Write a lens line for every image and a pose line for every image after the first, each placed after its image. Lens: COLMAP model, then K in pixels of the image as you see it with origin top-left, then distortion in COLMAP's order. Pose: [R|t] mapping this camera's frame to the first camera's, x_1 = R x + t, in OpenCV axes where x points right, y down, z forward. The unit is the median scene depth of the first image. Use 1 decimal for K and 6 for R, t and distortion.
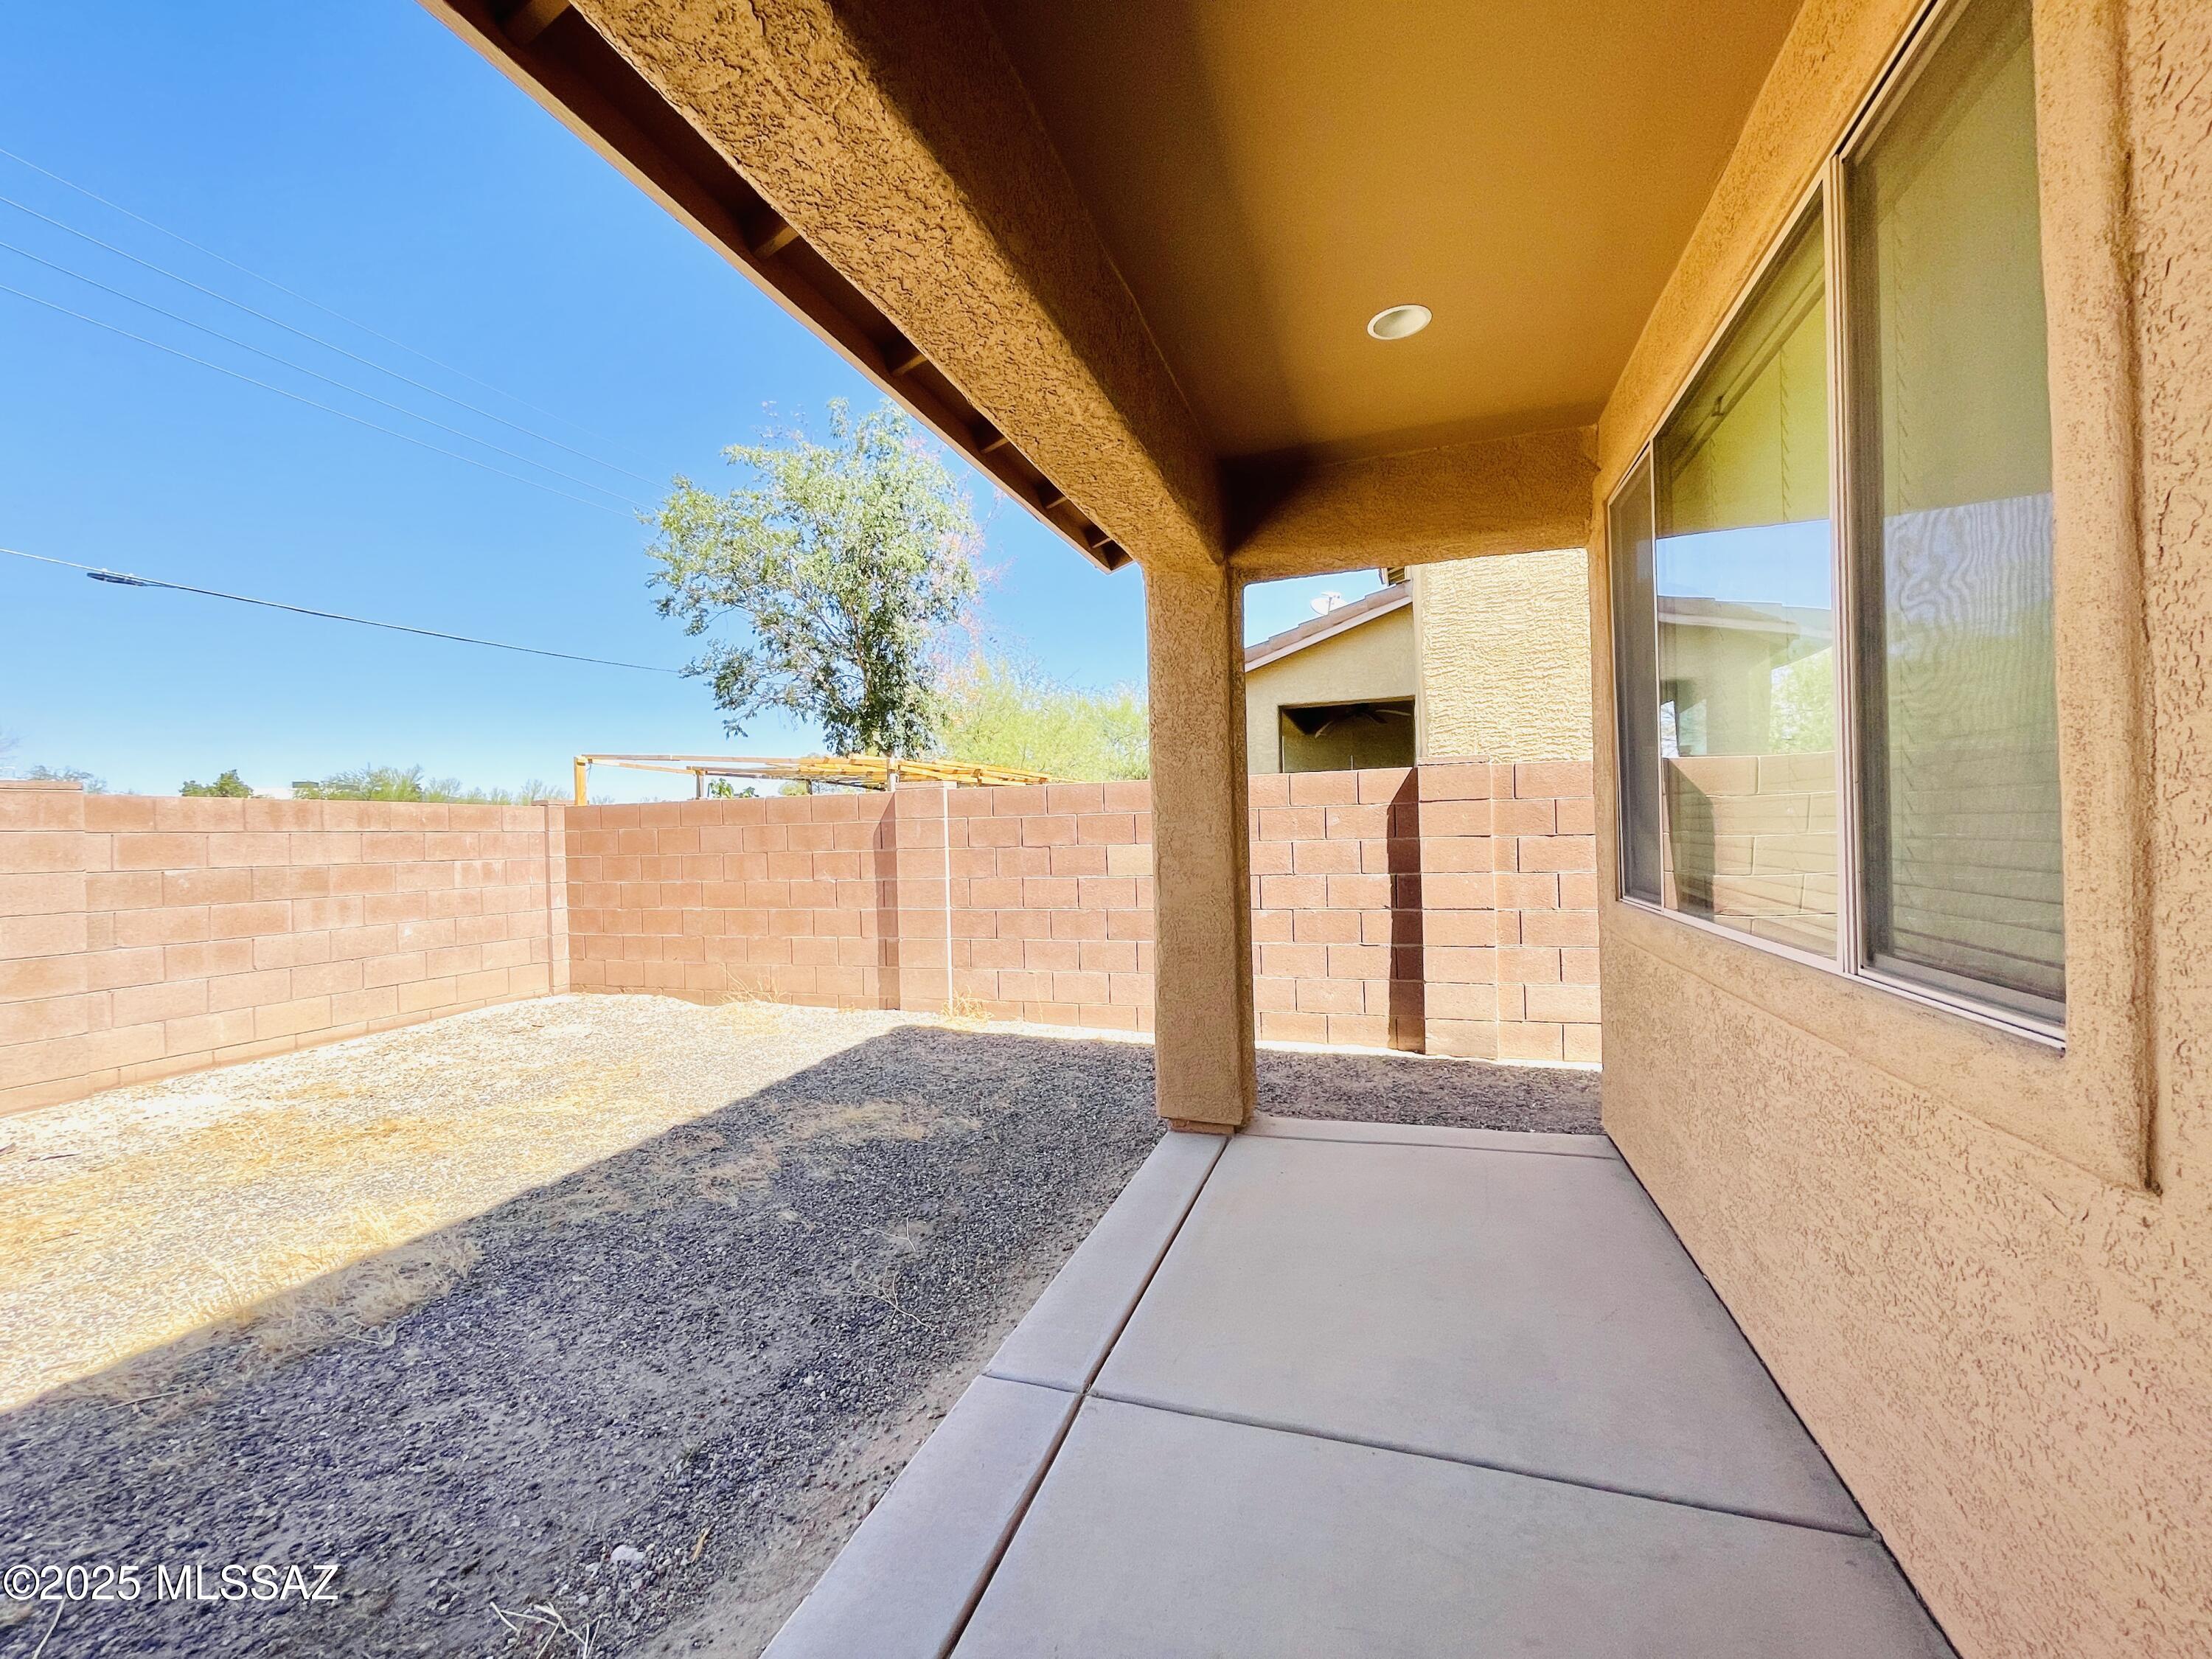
lens RADIAL K [[892.3, 0, 1106.0], [0, 892.3, 829.5], [0, 0, 1]] dist [0.103022, 0.000004]
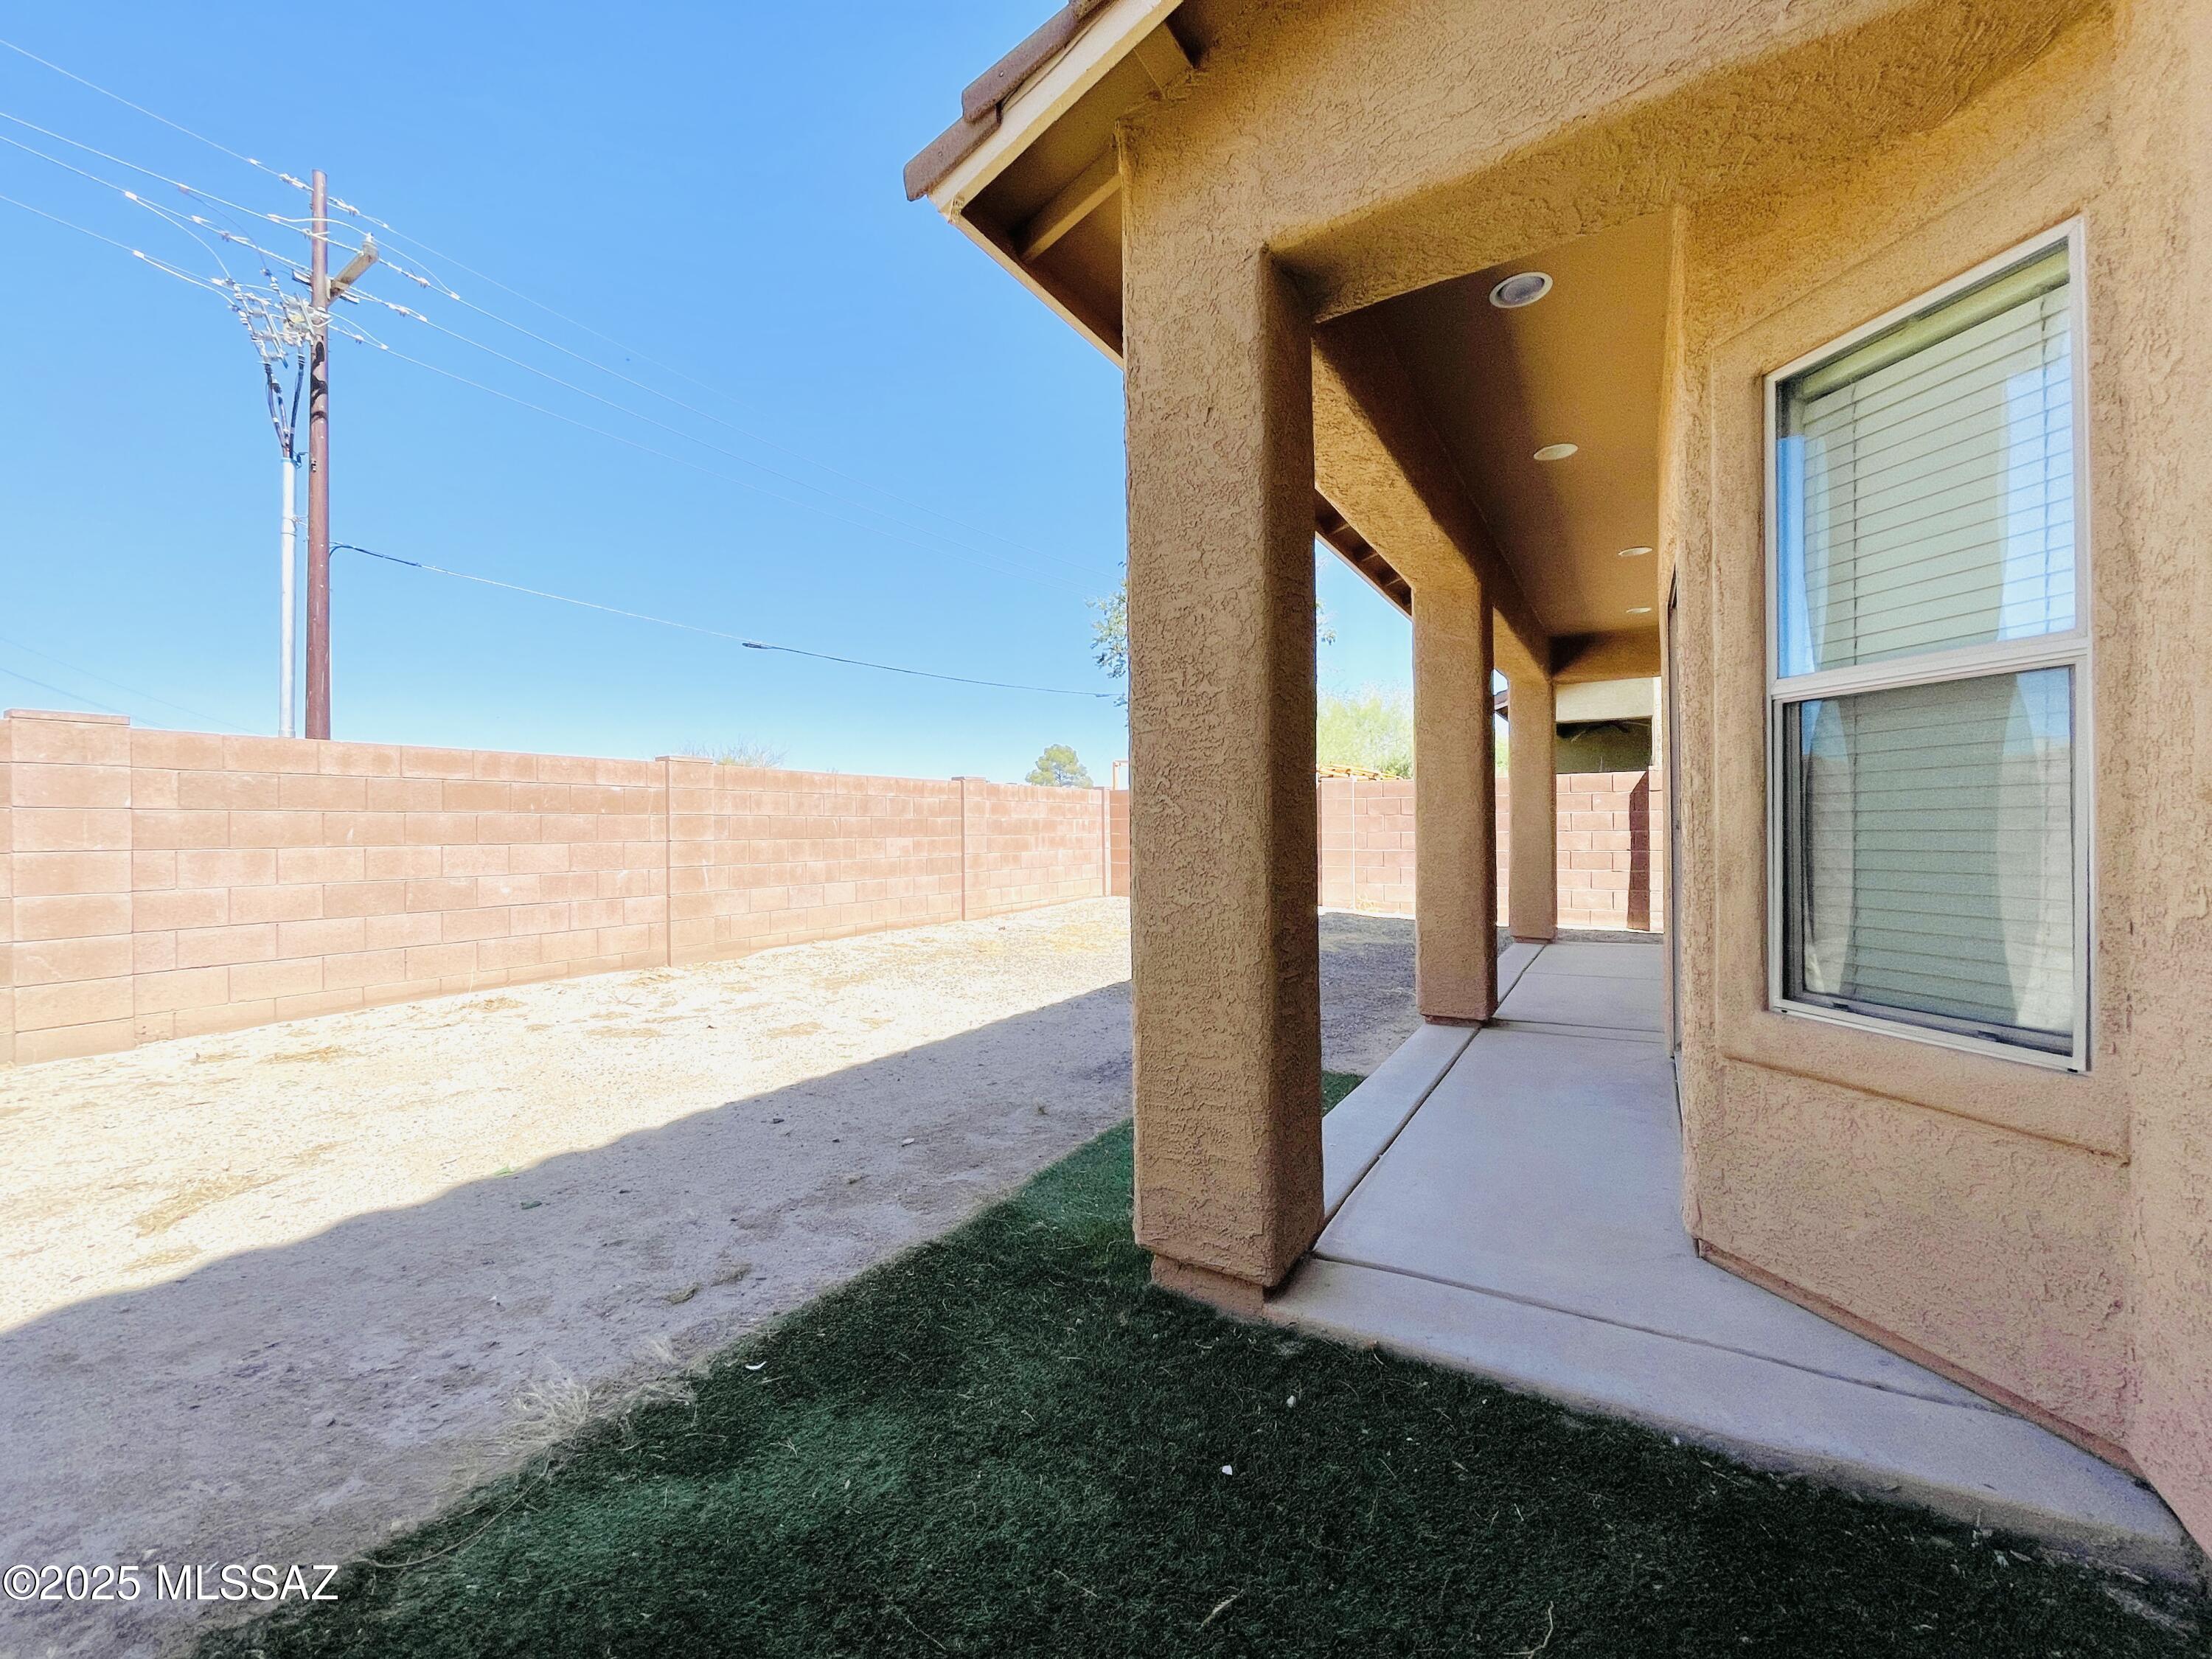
lens RADIAL K [[892.2, 0, 1106.0], [0, 892.2, 829.5], [0, 0, 1]] dist [0.000043, -0.000021]
pose [[0.973657, 0.017949, -0.227310, -0.284471], [-0.015444, 0.999799, 0.012796, 0.038095], [0.227494, -0.008948, 0.973738, -0.921848]]
